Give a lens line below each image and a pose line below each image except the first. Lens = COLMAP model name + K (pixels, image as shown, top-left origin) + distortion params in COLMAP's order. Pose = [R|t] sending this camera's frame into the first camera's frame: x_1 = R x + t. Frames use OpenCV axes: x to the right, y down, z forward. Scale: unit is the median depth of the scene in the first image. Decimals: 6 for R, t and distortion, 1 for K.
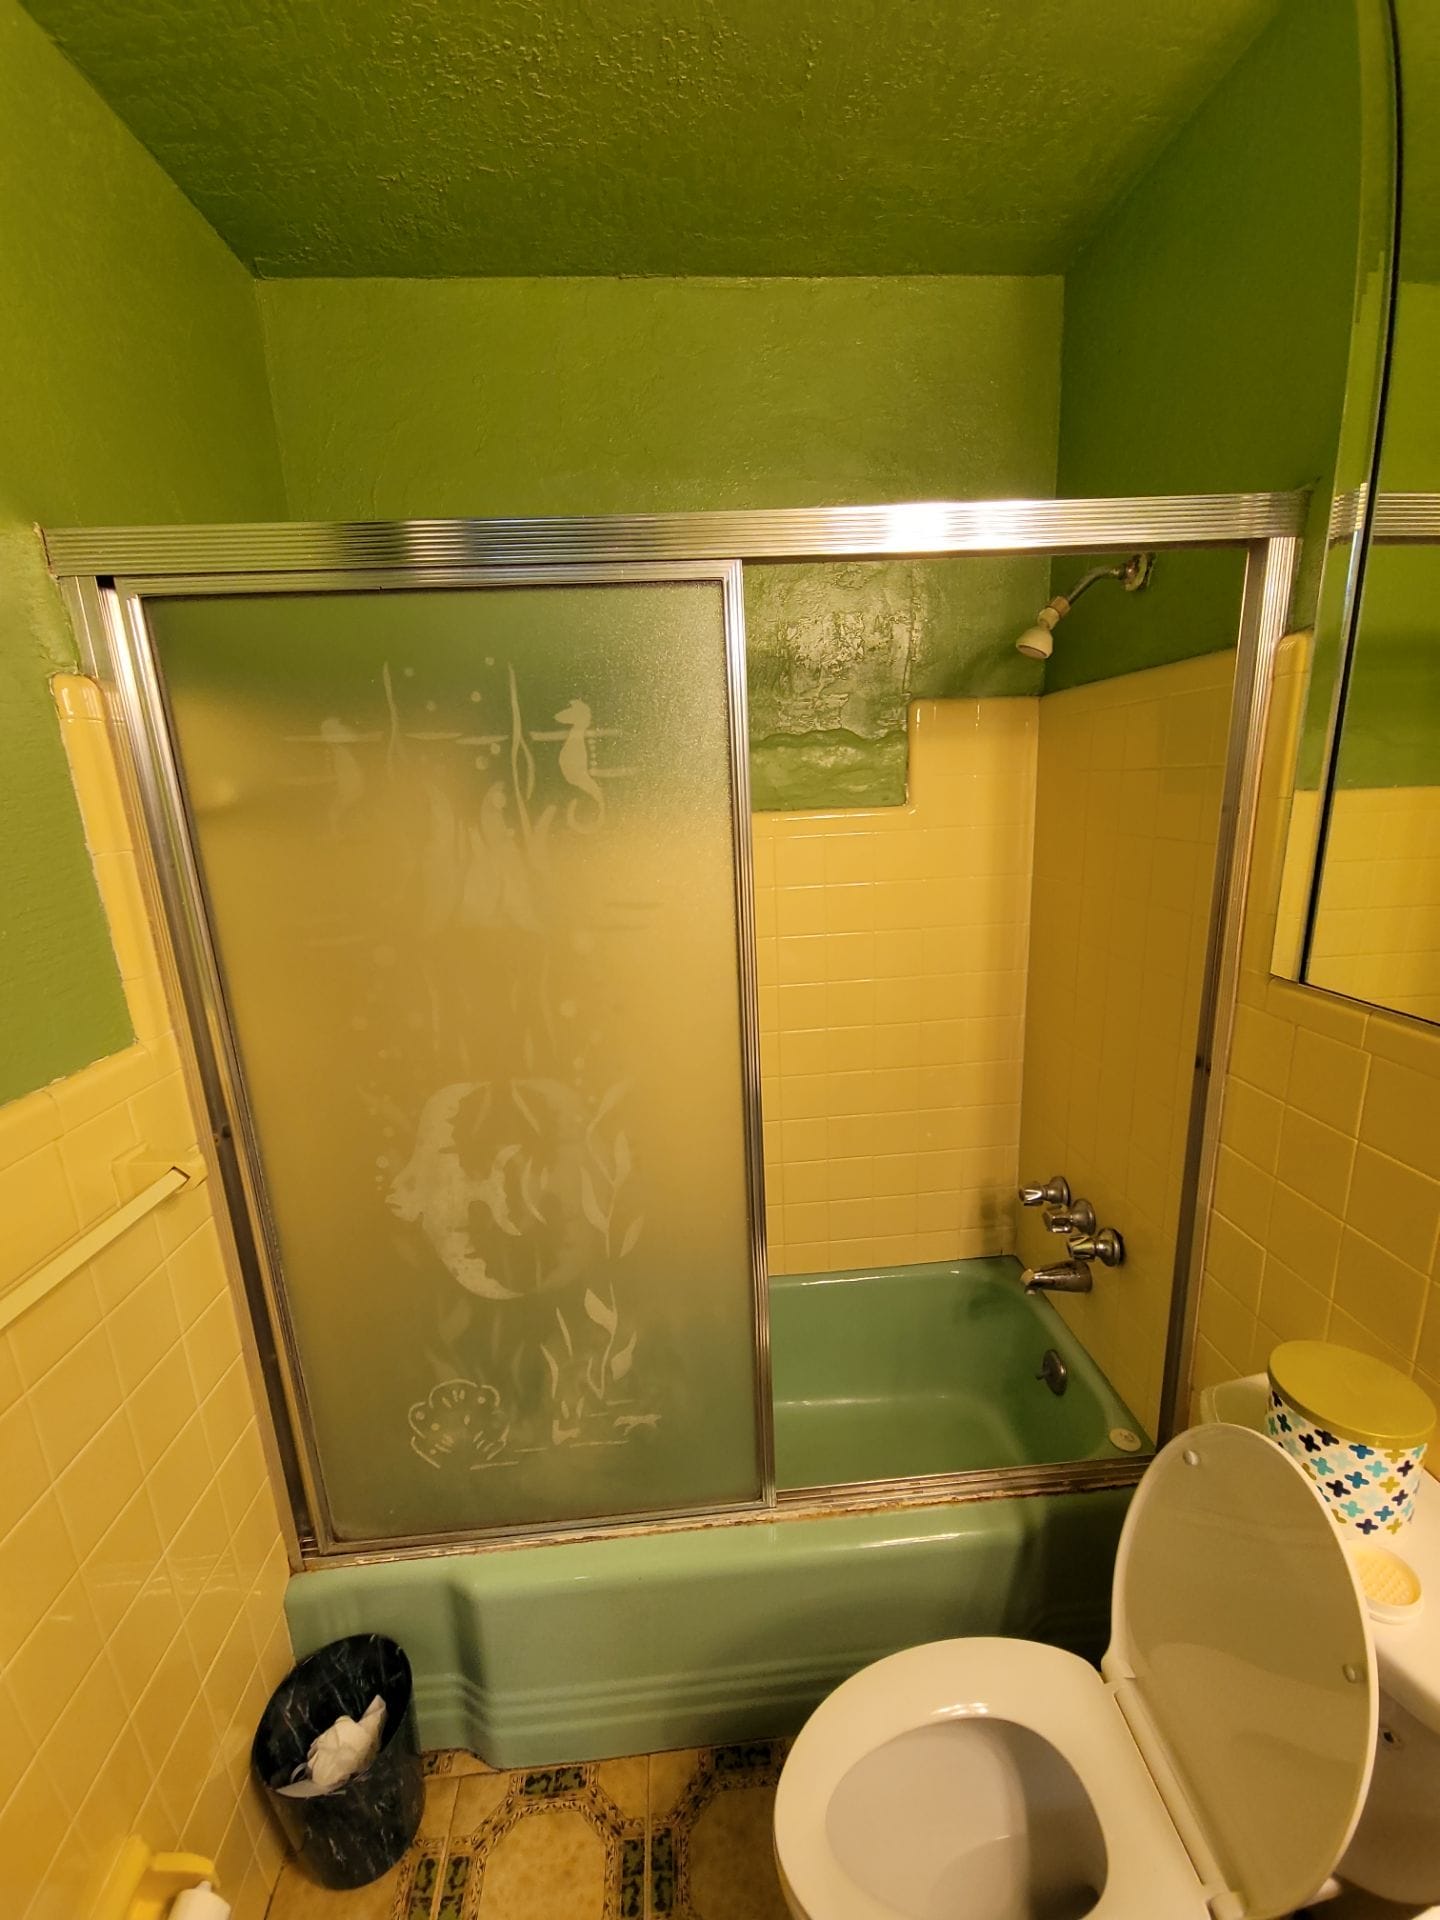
lens RADIAL K [[769.3, 0, 729.2], [0, 769.3, 961.6], [0, 0, 1]] dist [0.000992, -0.000005]
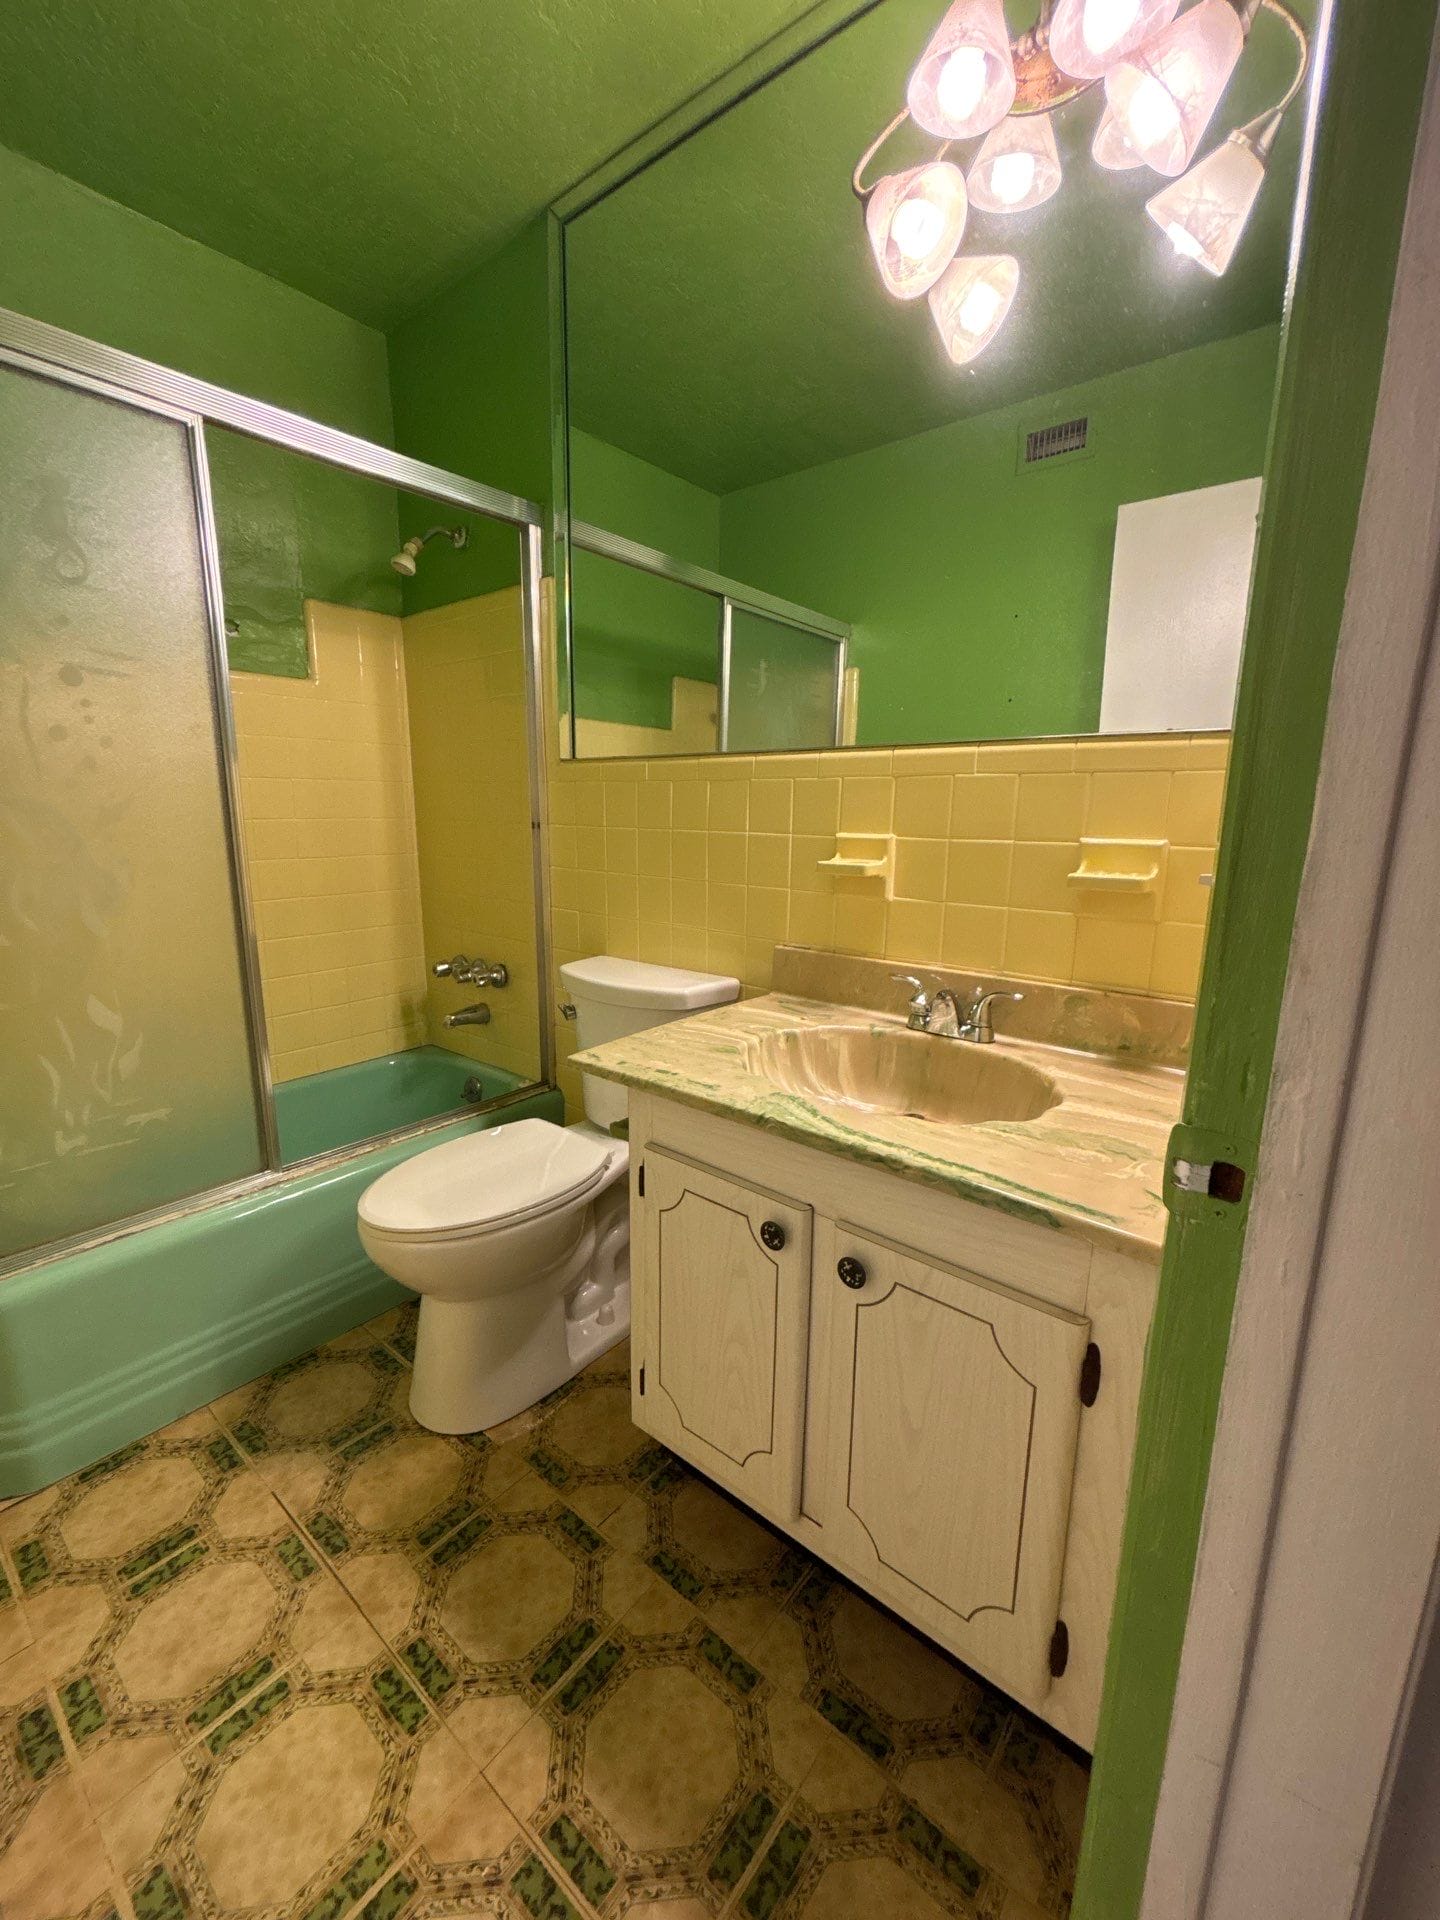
lens RADIAL K [[769.3, 0, 729.2], [0, 769.3, 961.6], [0, 0, 1]] dist [0.000992, -0.000005]
pose [[0.670460, -0.088269, 0.736676, -0.367105], [0.135802, 0.990724, -0.004886, 0.466391], [-0.729411, 0.103318, 0.676228, -0.427354]]
